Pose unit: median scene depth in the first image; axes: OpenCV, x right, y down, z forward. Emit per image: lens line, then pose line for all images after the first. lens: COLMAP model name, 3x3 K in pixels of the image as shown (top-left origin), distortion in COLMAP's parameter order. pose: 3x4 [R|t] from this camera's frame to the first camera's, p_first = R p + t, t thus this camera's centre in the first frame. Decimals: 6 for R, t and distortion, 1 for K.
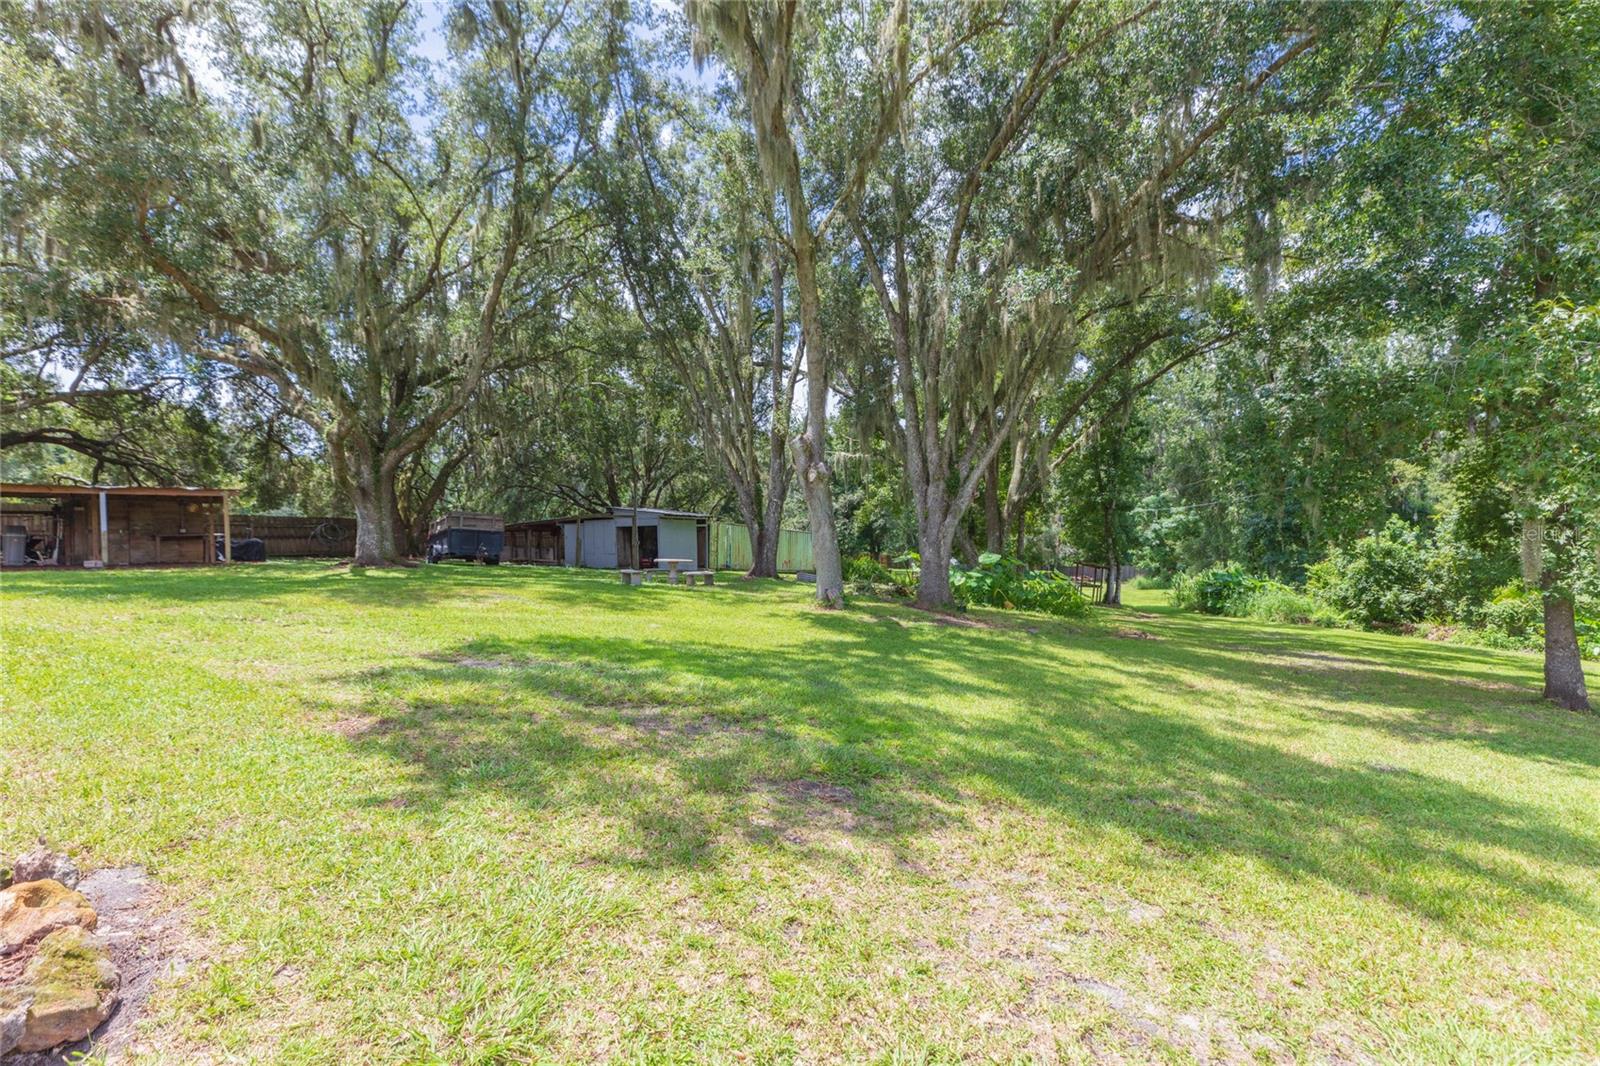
lens RADIAL K [[720.7, 0, 805.6], [0, 720.7, 552.1], [0, 0, 1]] dist [0.002449, 0.000742]
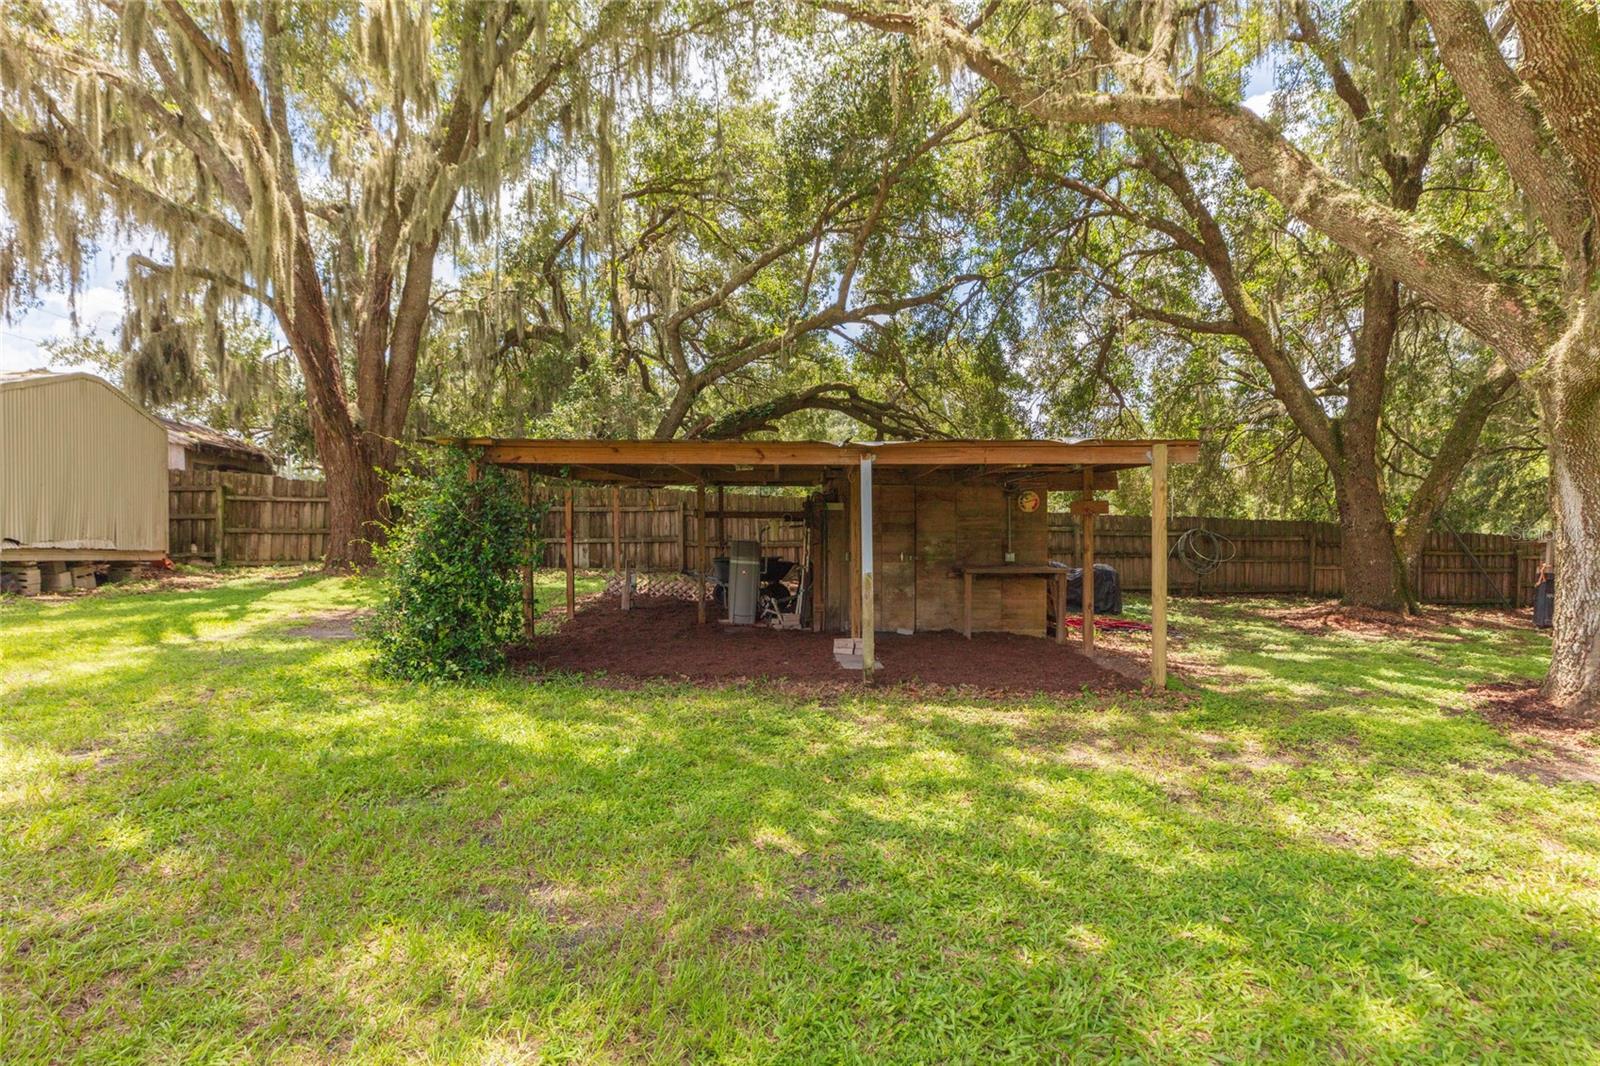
lens RADIAL K [[837.6, 0, 800.0], [0, 837.6, 533.0], [0, 0, 1]] dist [0.002731, 0.000550]
pose [[0.642276, 0.015924, -0.766308, -0.421928], [-0.028082, 0.999602, -0.002764, -0.027943], [0.765959, 0.023294, 0.642467, 0.443360]]
